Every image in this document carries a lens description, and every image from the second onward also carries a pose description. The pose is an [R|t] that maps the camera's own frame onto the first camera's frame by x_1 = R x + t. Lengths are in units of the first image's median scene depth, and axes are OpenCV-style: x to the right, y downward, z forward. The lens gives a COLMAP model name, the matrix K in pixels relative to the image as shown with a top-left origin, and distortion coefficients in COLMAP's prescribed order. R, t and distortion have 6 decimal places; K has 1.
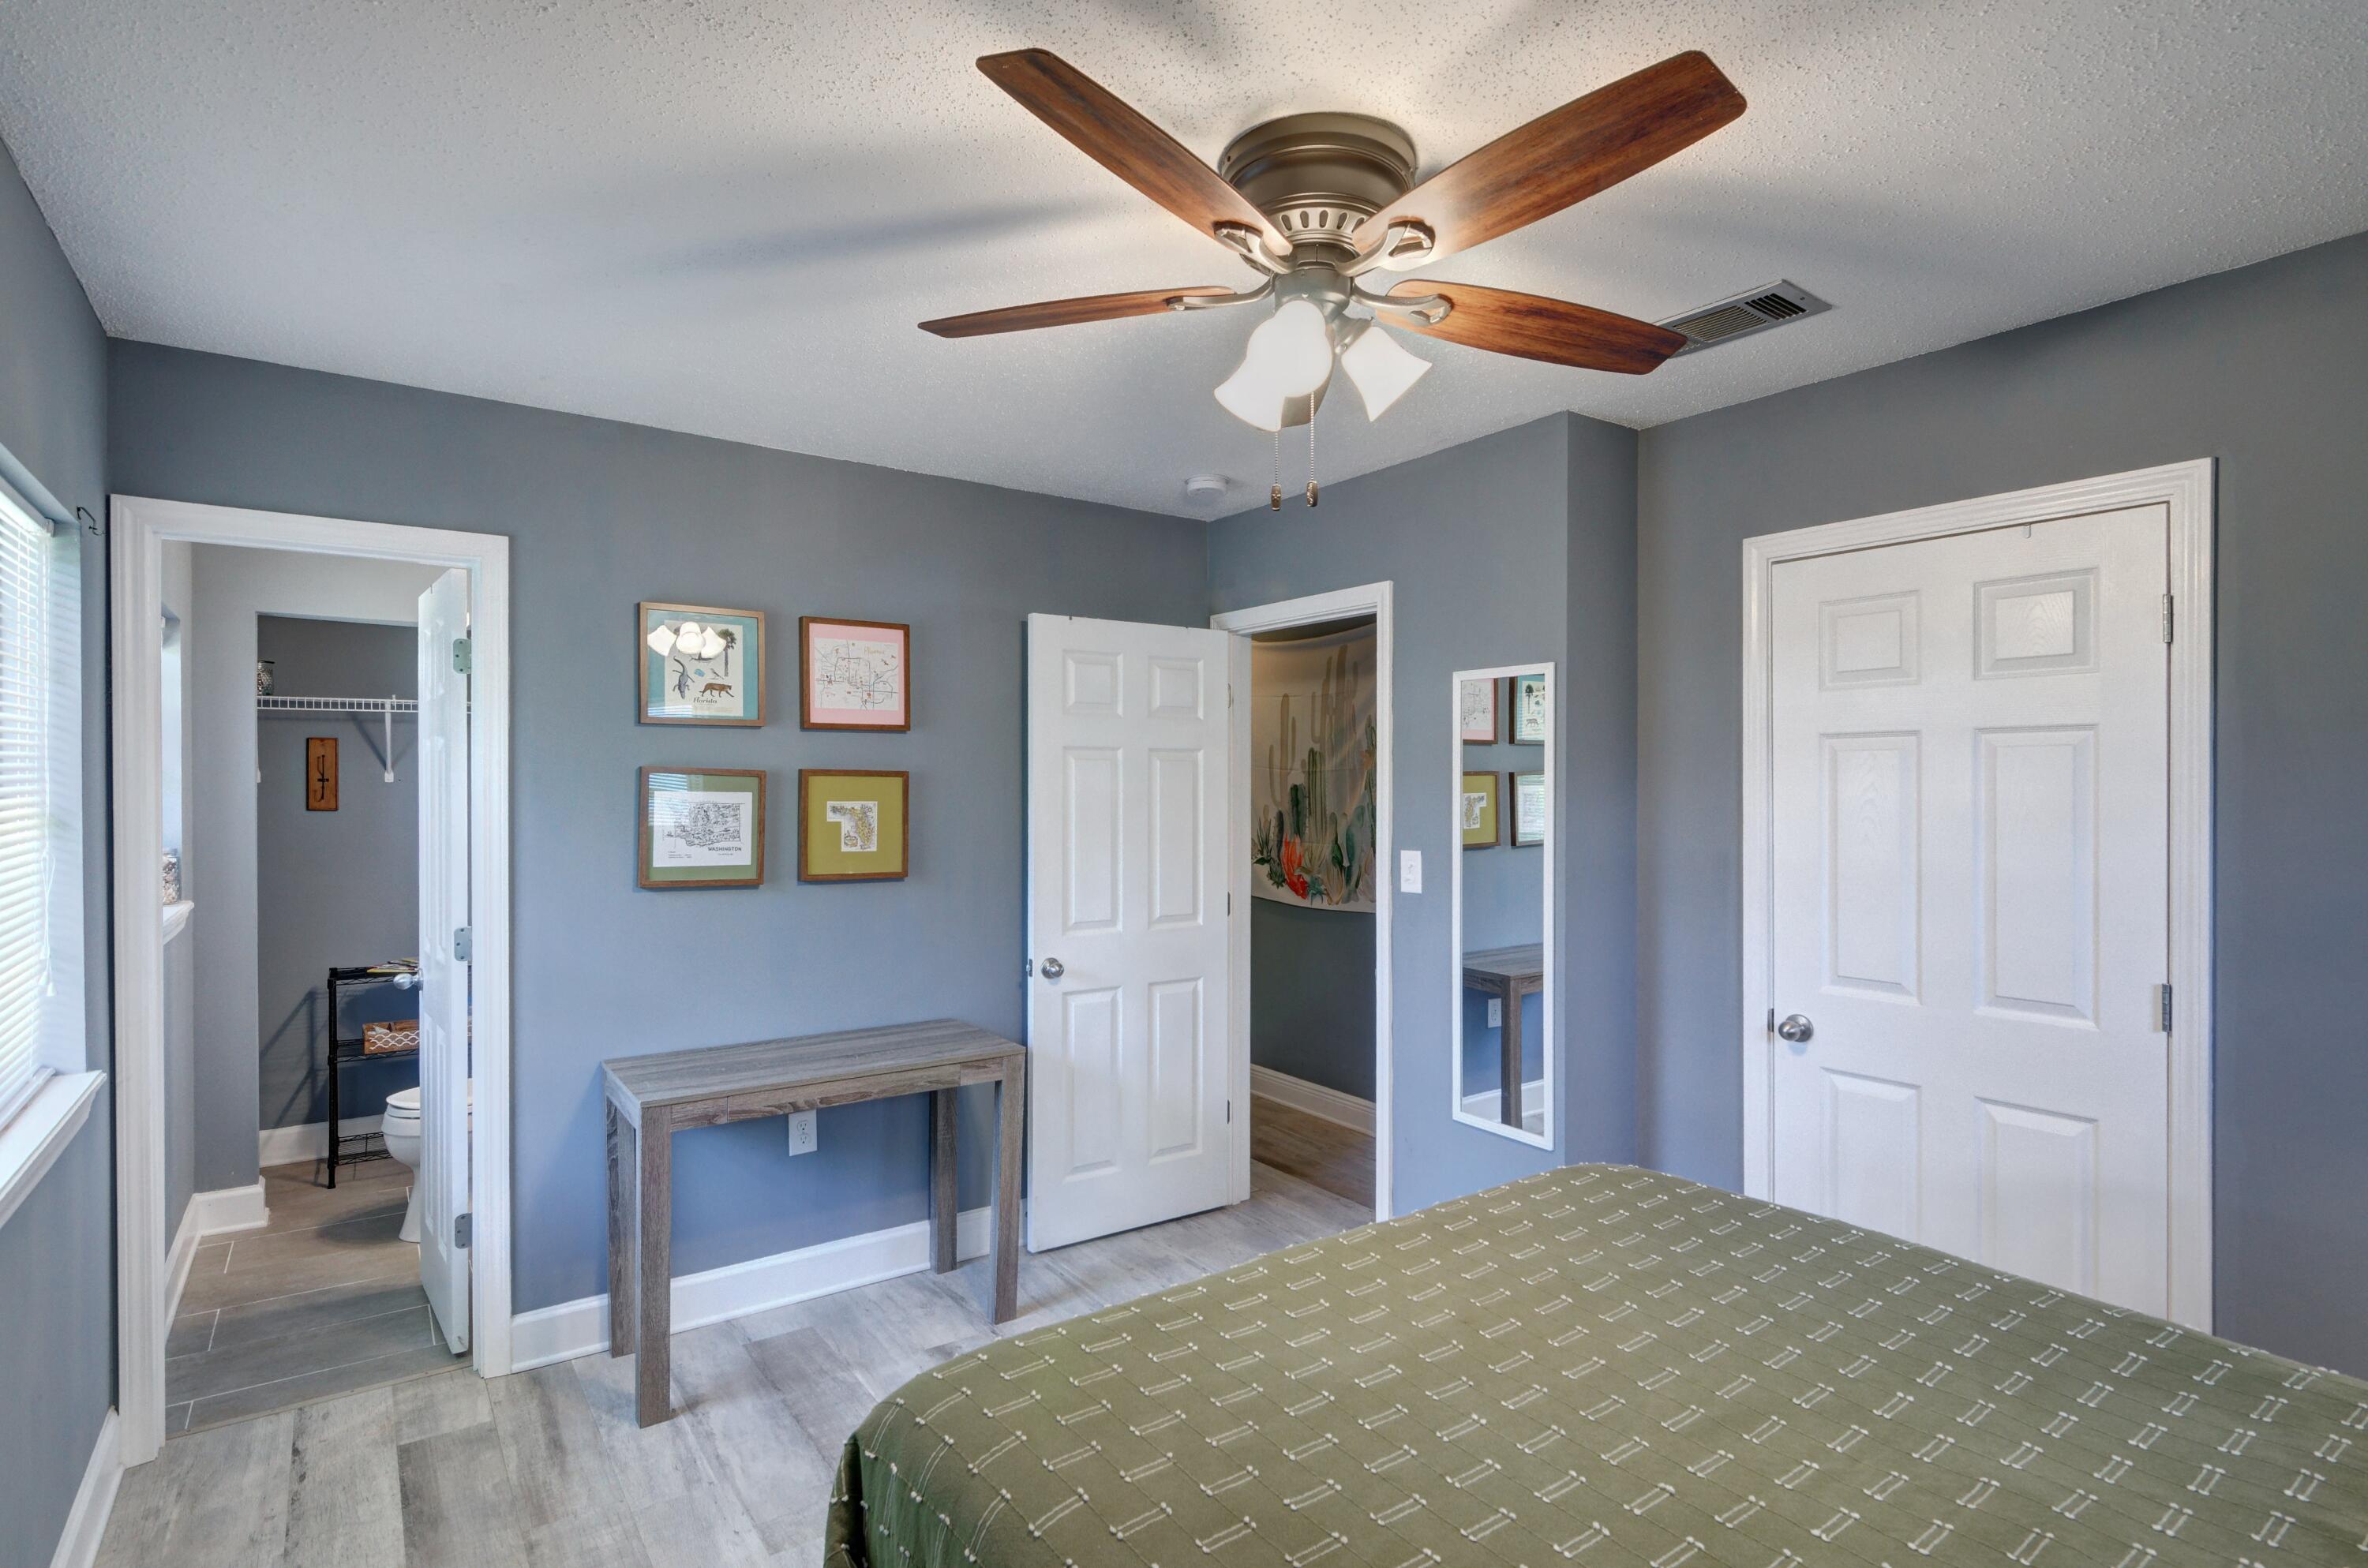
lens RADIAL K [[1154.3, 0, 1195.6], [0, 1154.3, 779.2], [0, 0, 1]] dist [0.003928, -0.000992]
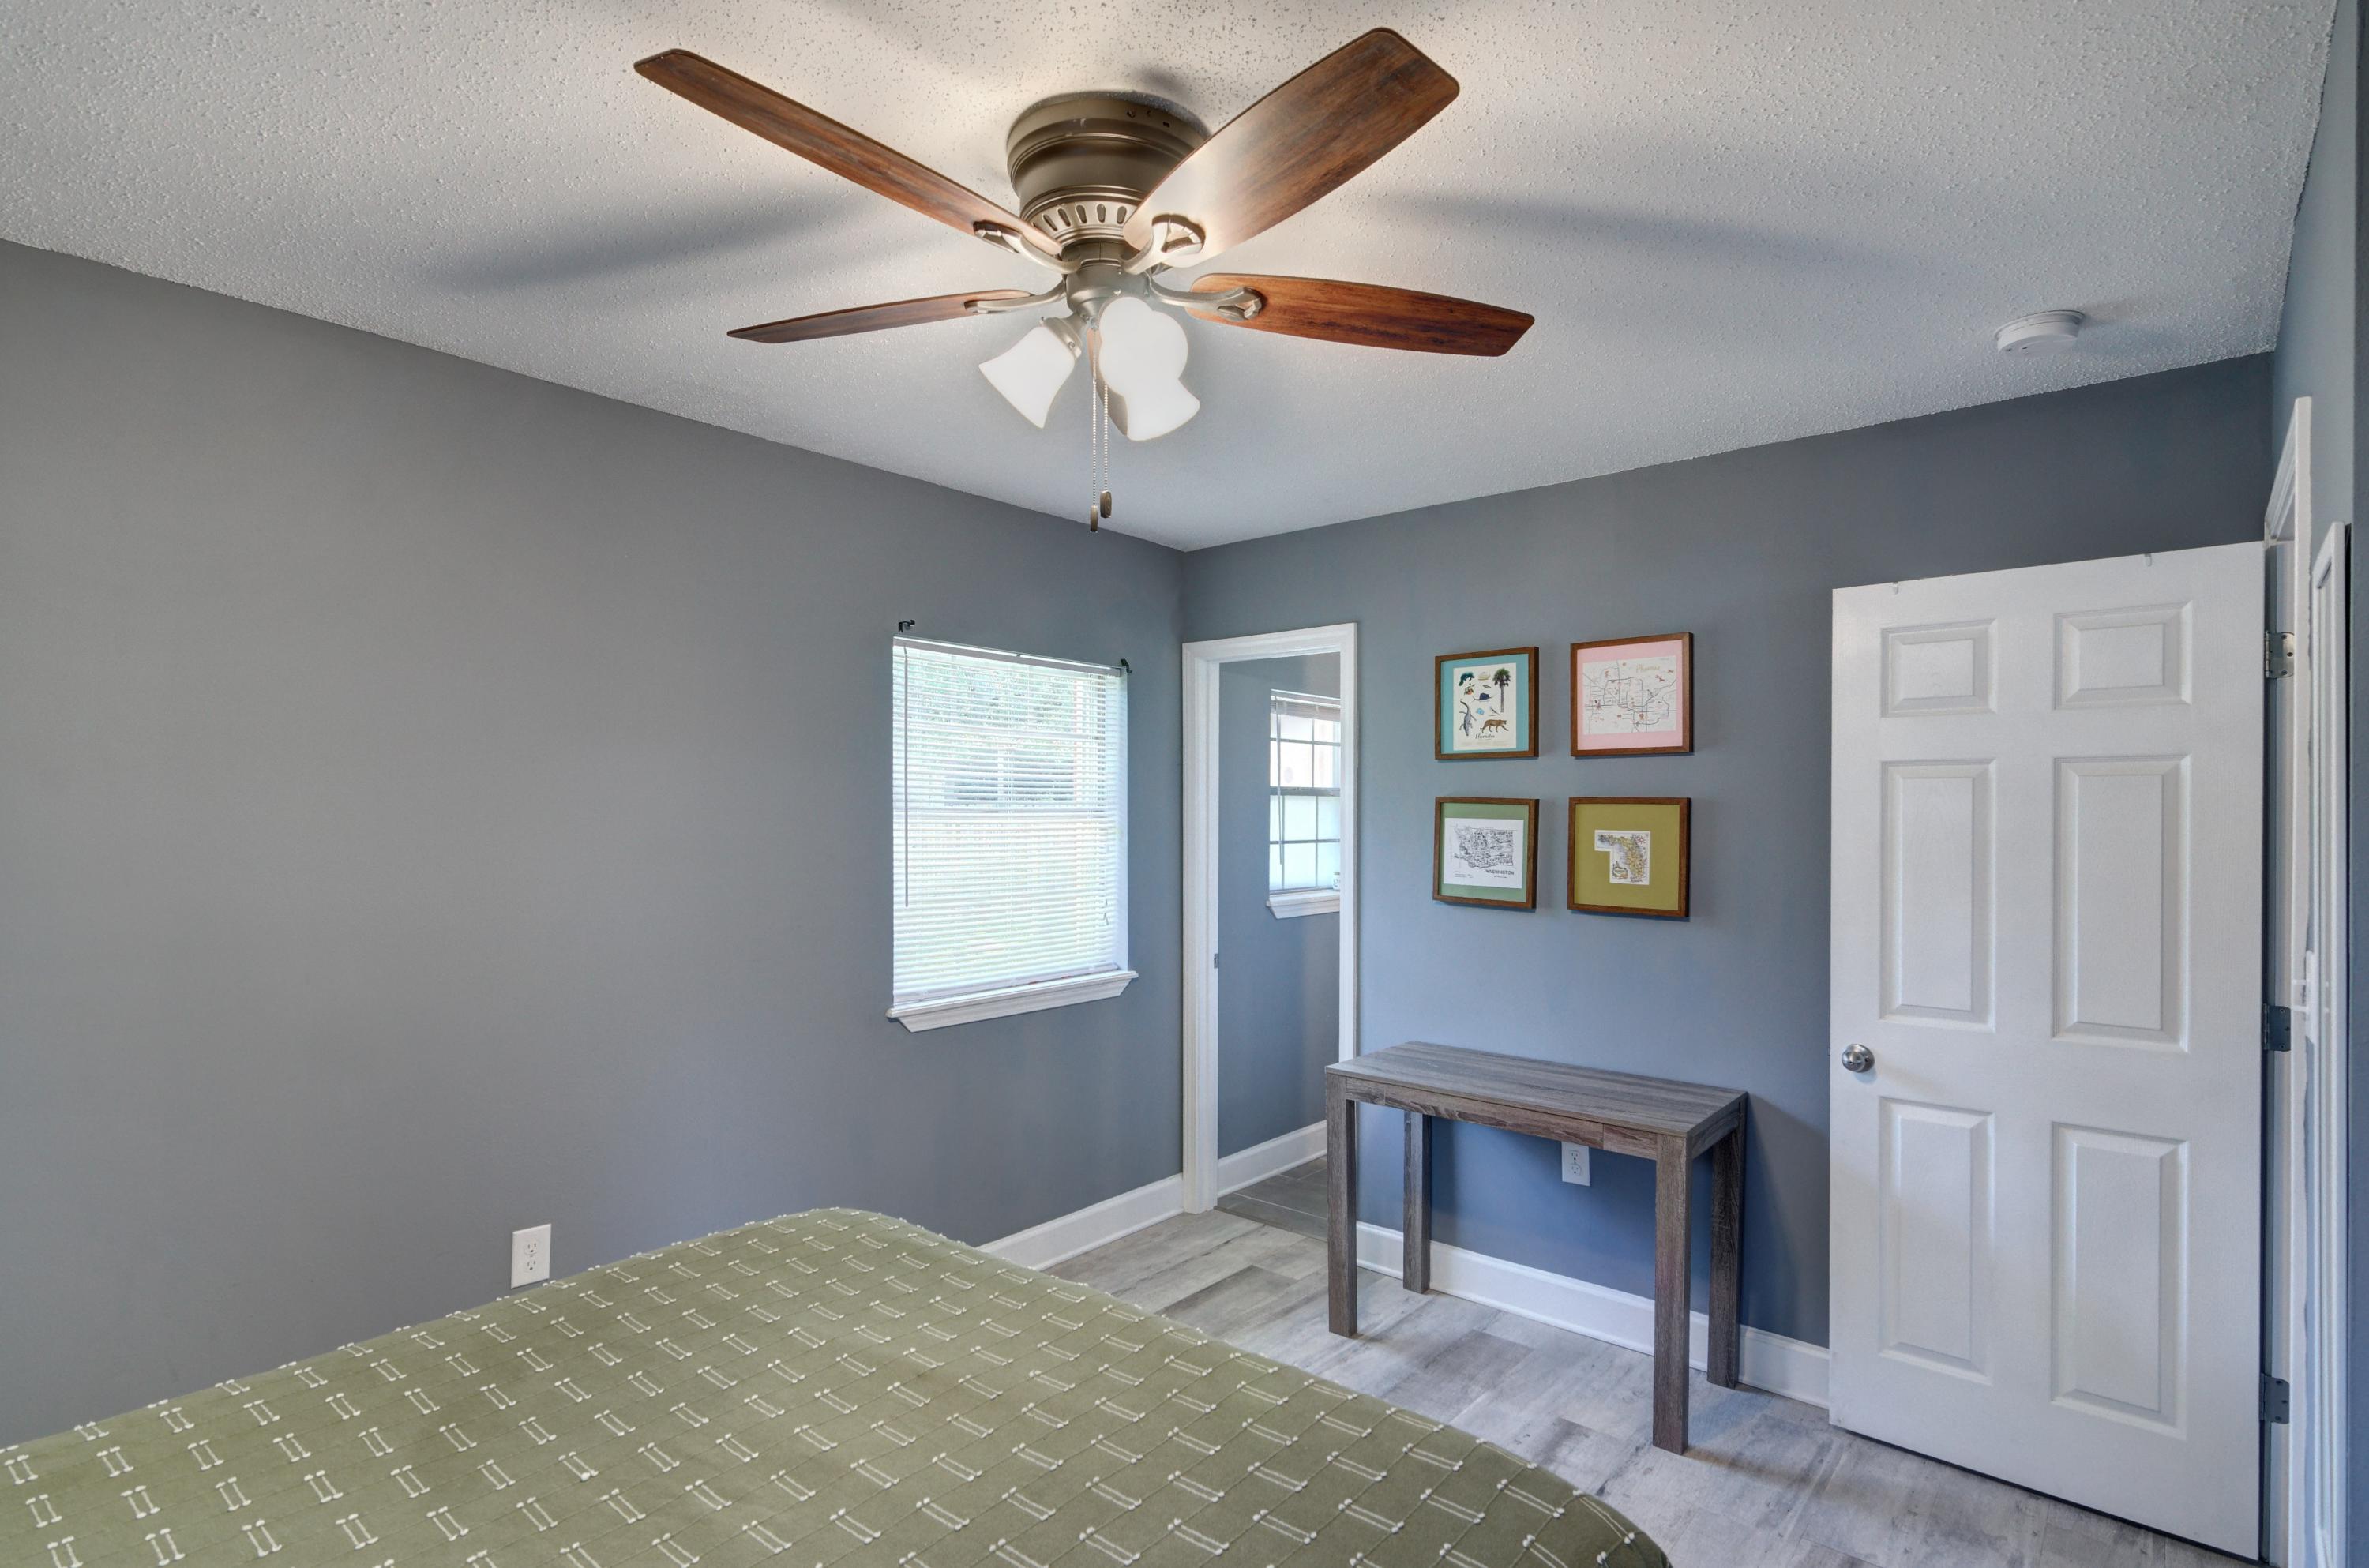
lens RADIAL K [[1154.9, 0, 1202.2], [0, 1154.9, 804.2], [0, 0, 1]] dist [0.003928, -0.000992]
pose [[0.250164, -0.006061, -0.968185, 0.543460], [0.002221, 0.999981, -0.005686, 0.002394], [0.968201, -0.000728, 0.250172, 0.440237]]
